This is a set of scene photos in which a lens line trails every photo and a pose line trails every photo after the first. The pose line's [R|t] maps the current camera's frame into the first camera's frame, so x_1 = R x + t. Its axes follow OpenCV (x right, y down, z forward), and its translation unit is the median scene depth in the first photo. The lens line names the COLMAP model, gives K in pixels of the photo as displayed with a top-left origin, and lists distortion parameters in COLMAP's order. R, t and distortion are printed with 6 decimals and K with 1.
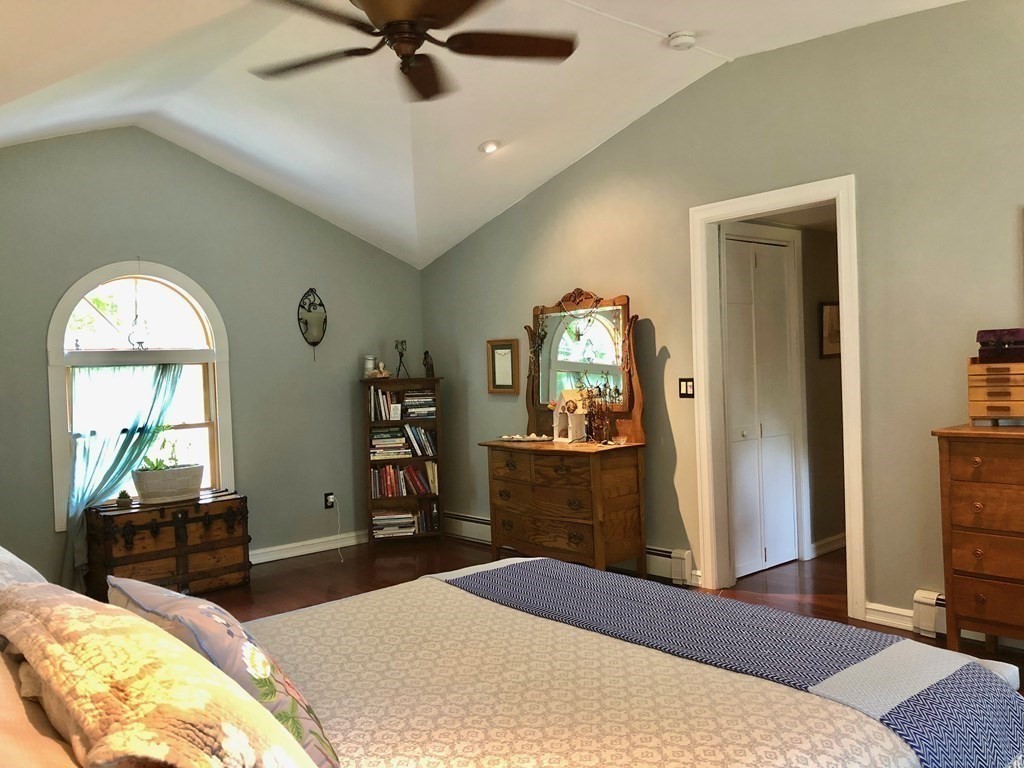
lens RADIAL K [[828.6, 0, 512.4], [0, 828.6, 387.8], [0, 0, 1]] dist [0.003818, -0.016461]
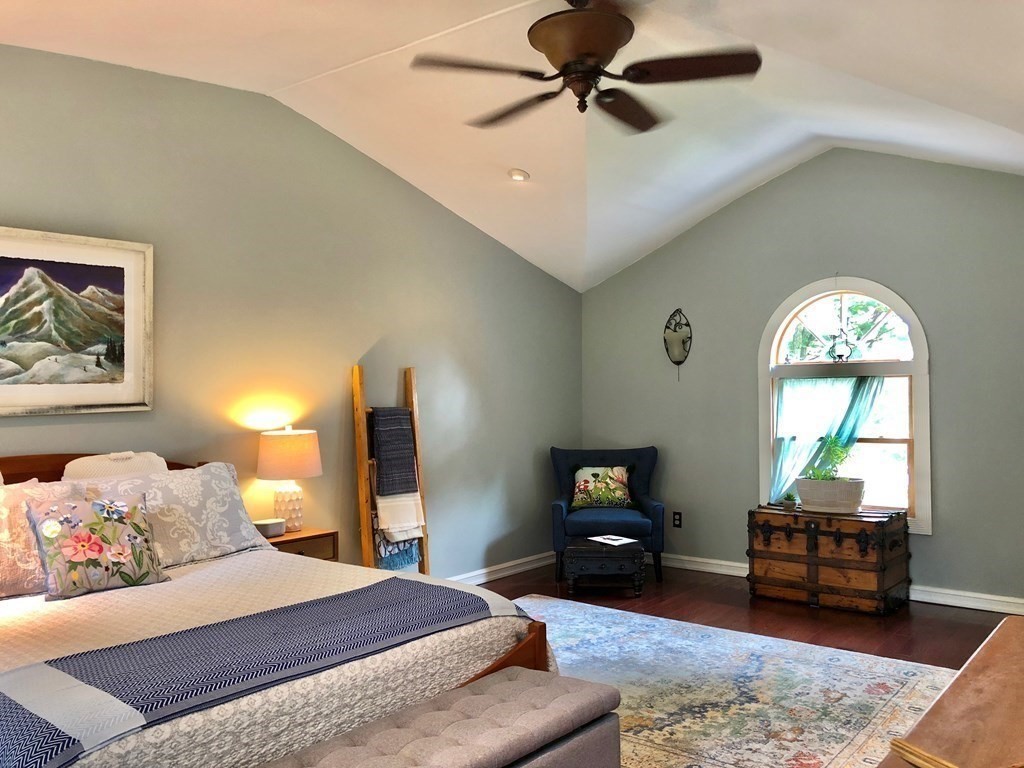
lens RADIAL K [[828.6, 0, 512.9], [0, 828.6, 377.8], [0, 0, 1]] dist [0.003818, -0.016461]
pose [[0.170495, 0.008978, -0.985318, 0.540539], [-0.020057, 0.999783, 0.005639, -0.026483], [0.985154, 0.018801, 0.170638, 0.456505]]
